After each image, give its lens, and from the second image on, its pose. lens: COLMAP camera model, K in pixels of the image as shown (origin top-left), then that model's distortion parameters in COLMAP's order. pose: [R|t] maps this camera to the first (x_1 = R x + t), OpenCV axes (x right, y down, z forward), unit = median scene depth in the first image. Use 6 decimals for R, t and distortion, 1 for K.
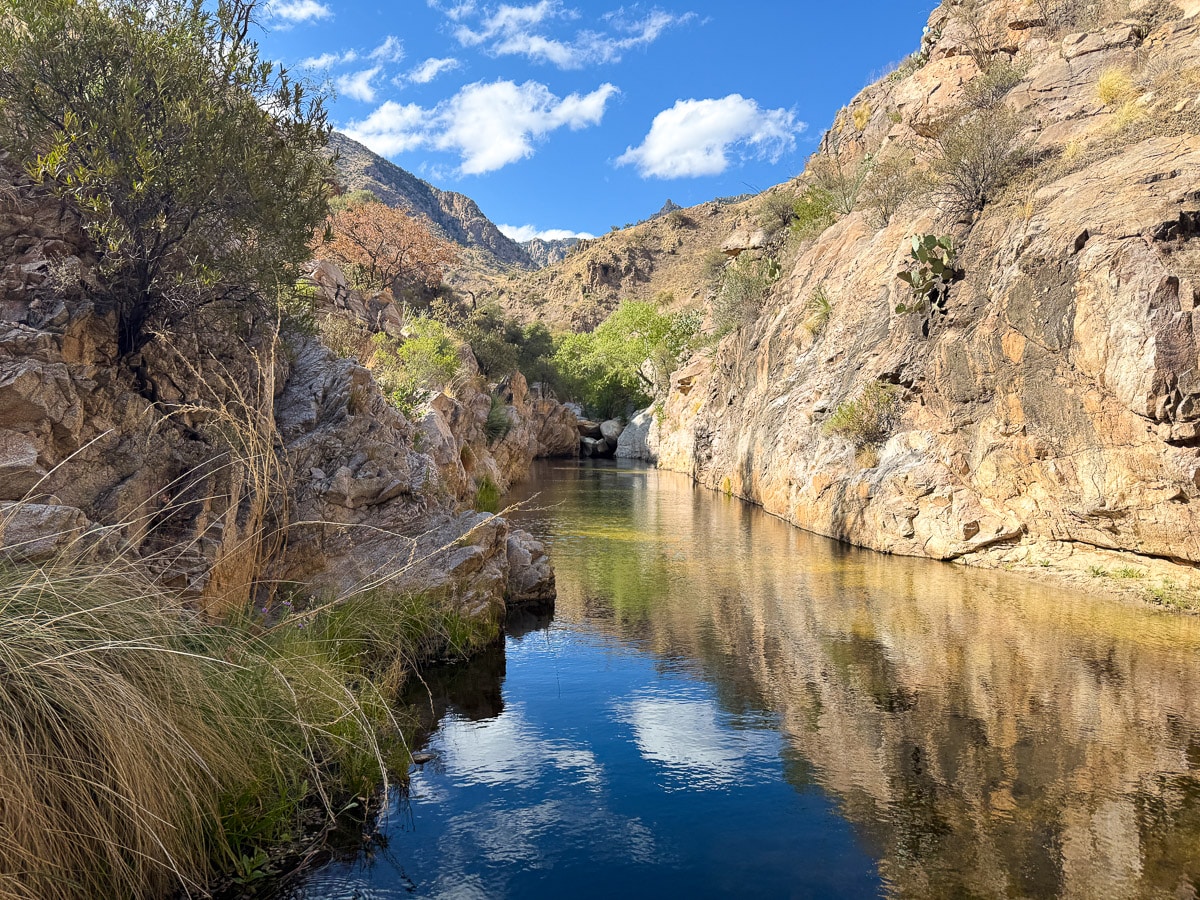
lens RADIAL K [[848.7, 0, 593.8], [0, 848.7, 448.8], [0, 0, 1]] dist [0.004650, -0.003133]
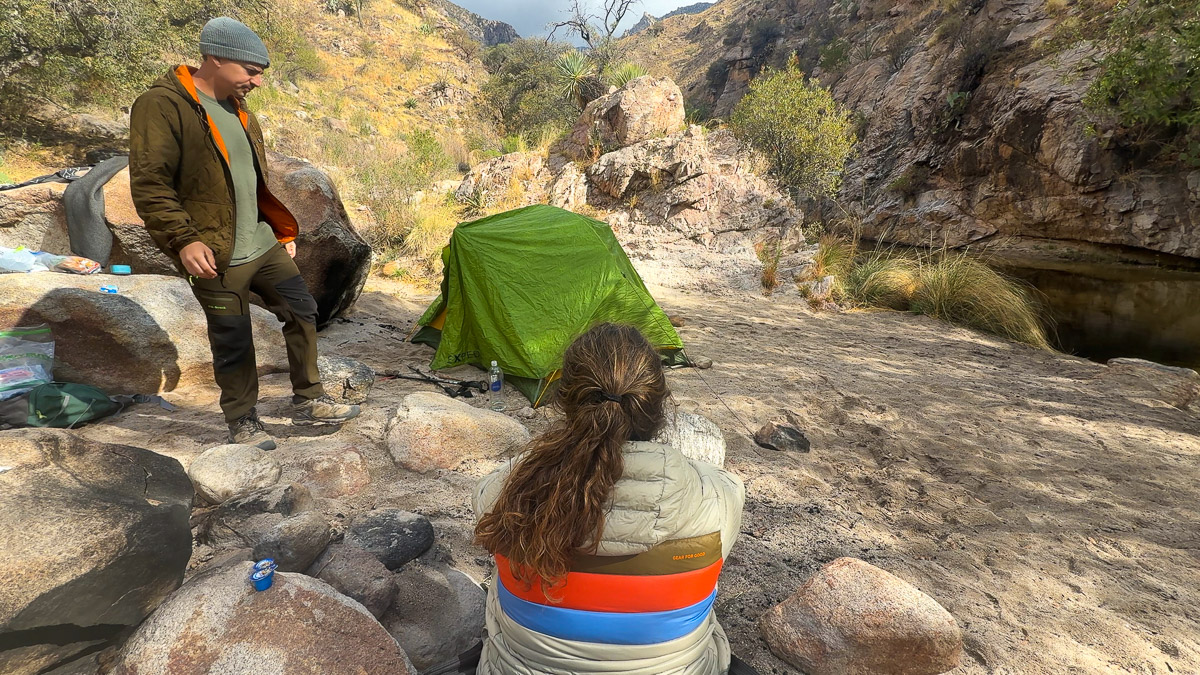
lens RADIAL K [[531.0, 0, 601.3], [0, 531.0, 338.7], [0, 0, 1]] dist [0.004469, 0.000480]
pose [[0.996506, -0.082463, -0.013225, -0.601296], [0.083033, 0.961234, 0.262934, -0.102242], [-0.008970, -0.263113, 0.964723, -0.493605]]
